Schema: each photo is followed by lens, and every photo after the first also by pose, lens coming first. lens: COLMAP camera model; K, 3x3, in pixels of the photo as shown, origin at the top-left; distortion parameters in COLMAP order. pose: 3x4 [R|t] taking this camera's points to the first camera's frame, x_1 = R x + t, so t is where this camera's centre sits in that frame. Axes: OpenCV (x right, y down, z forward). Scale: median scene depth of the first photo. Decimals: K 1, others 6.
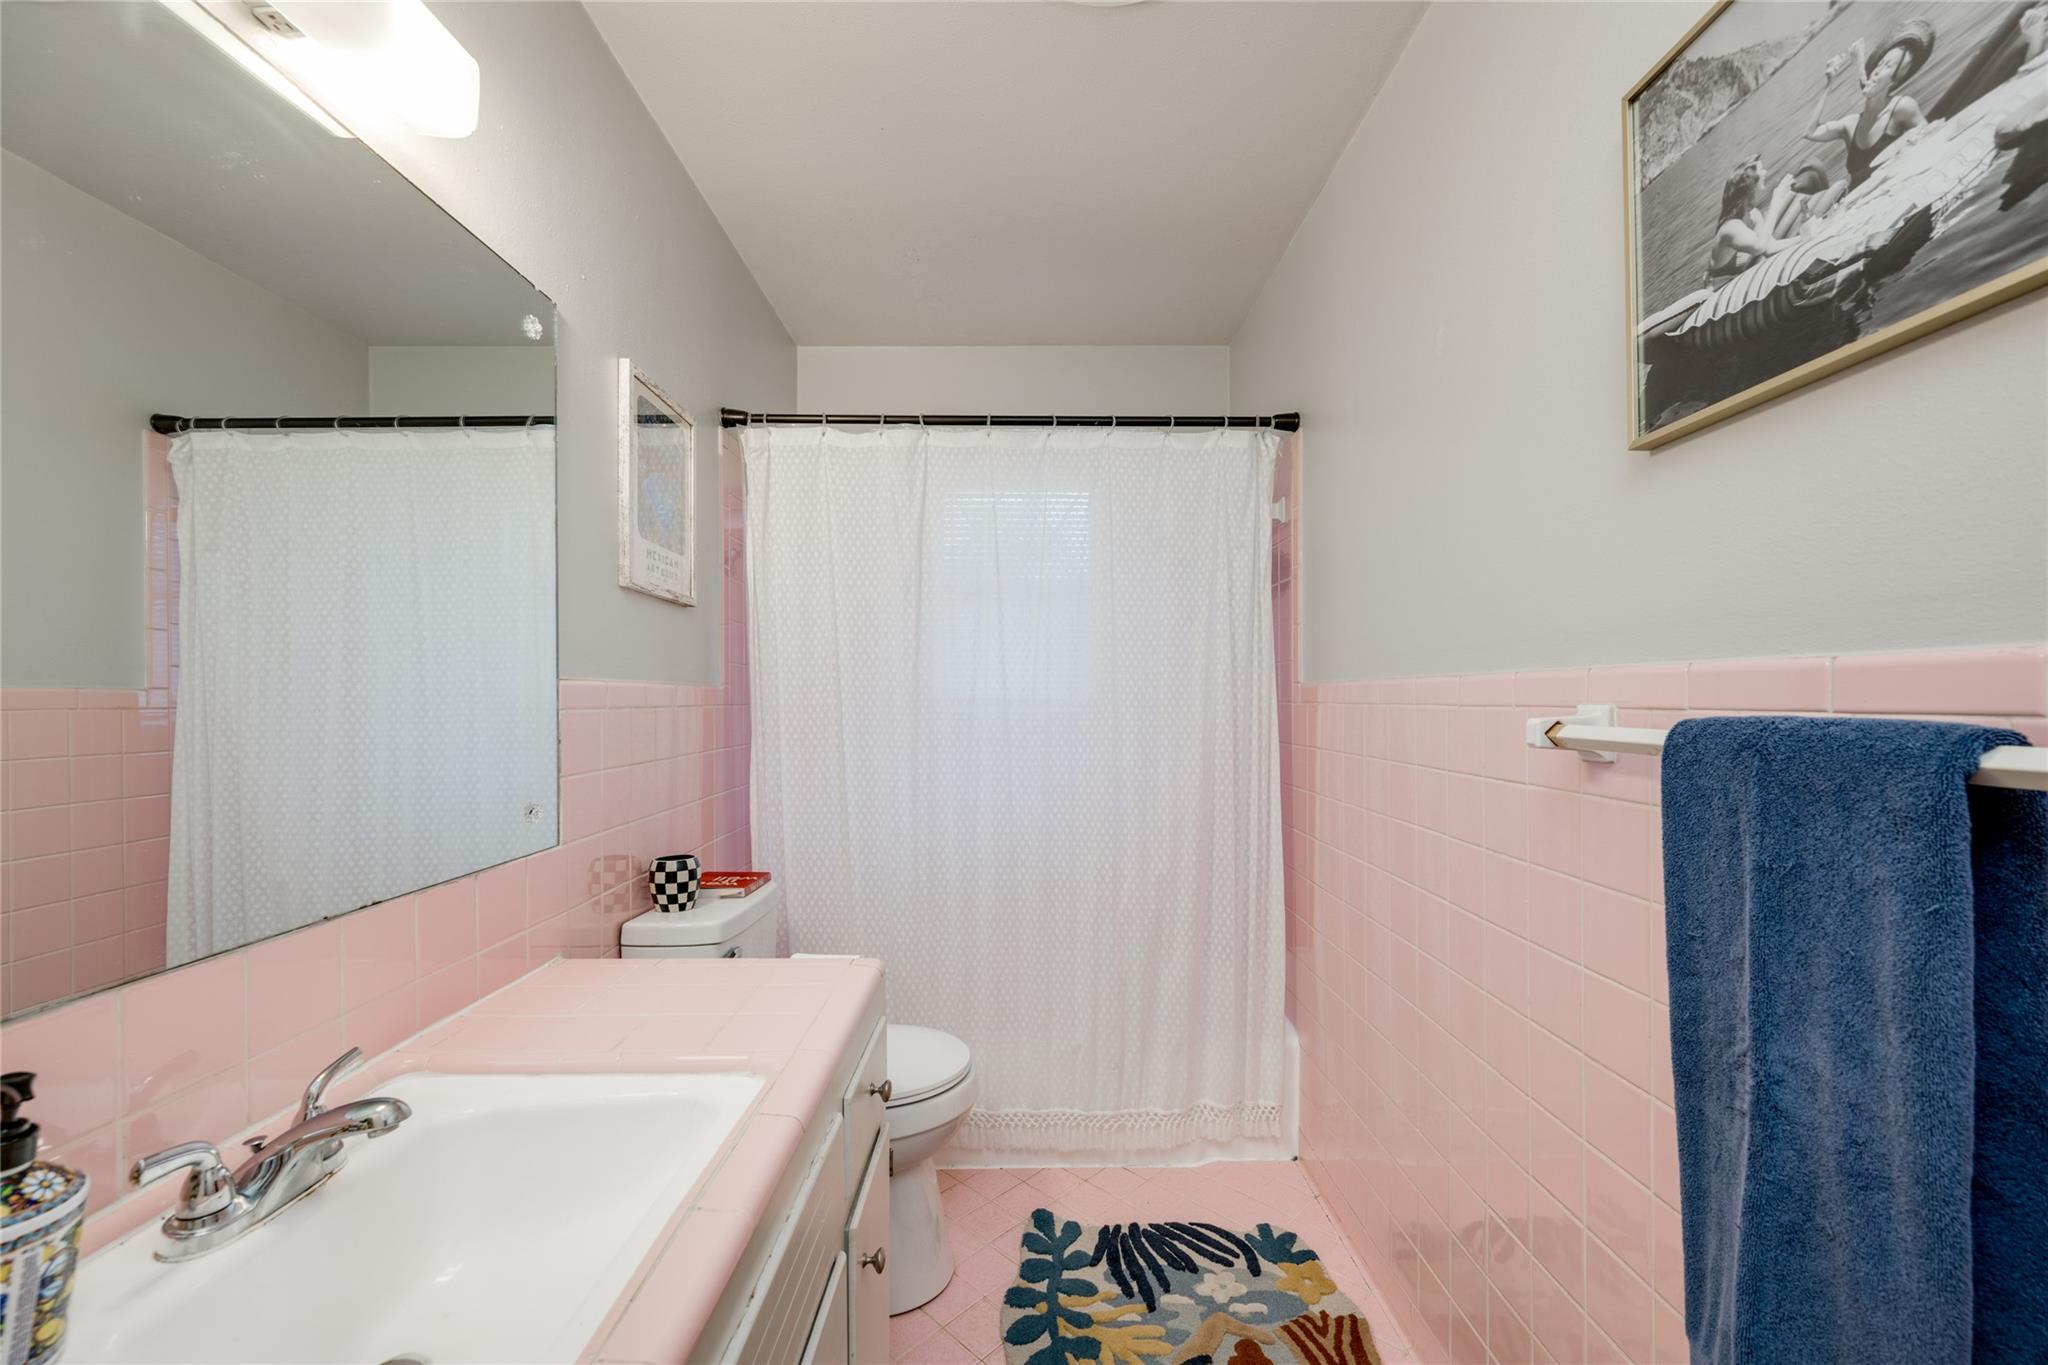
lens RADIAL K [[825.4, 0, 1042.8], [0, 825.4, 698.9], [0, 0, 1]] dist [-0.002016, 0.000643]
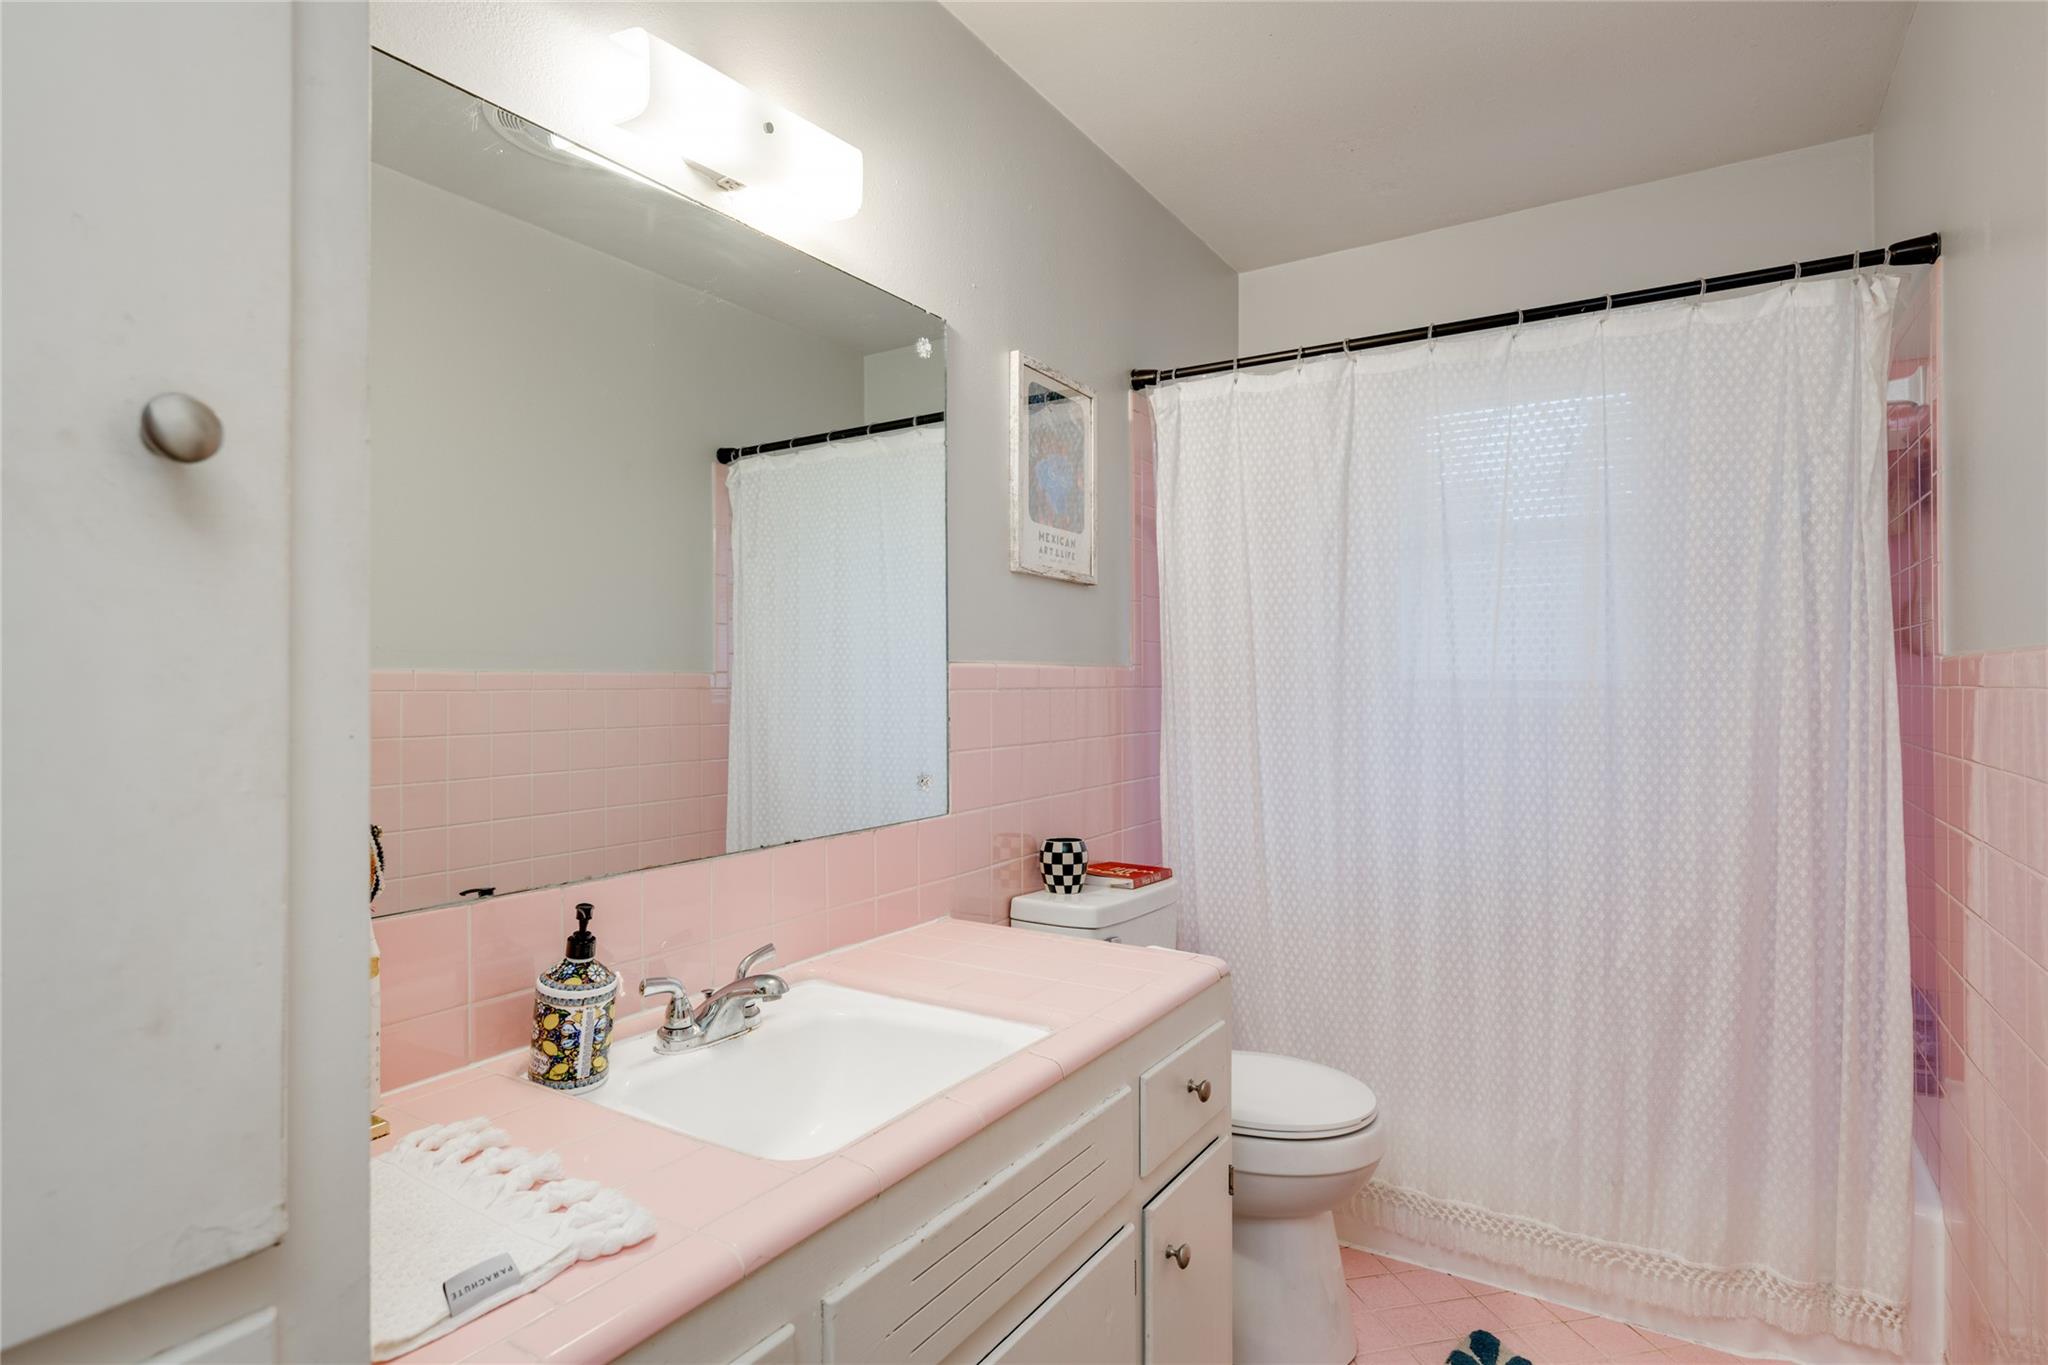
lens RADIAL K [[1033.5, 0, 1002.7], [0, 1033.5, 678.4], [0, 0, 1]] dist [0.002104, -0.000325]
pose [[0.837438, -0.001728, -0.546530, 0.139867], [0.000524, 0.999997, -0.002359, 0.000273], [0.546532, 0.001689, 0.837436, -0.068028]]
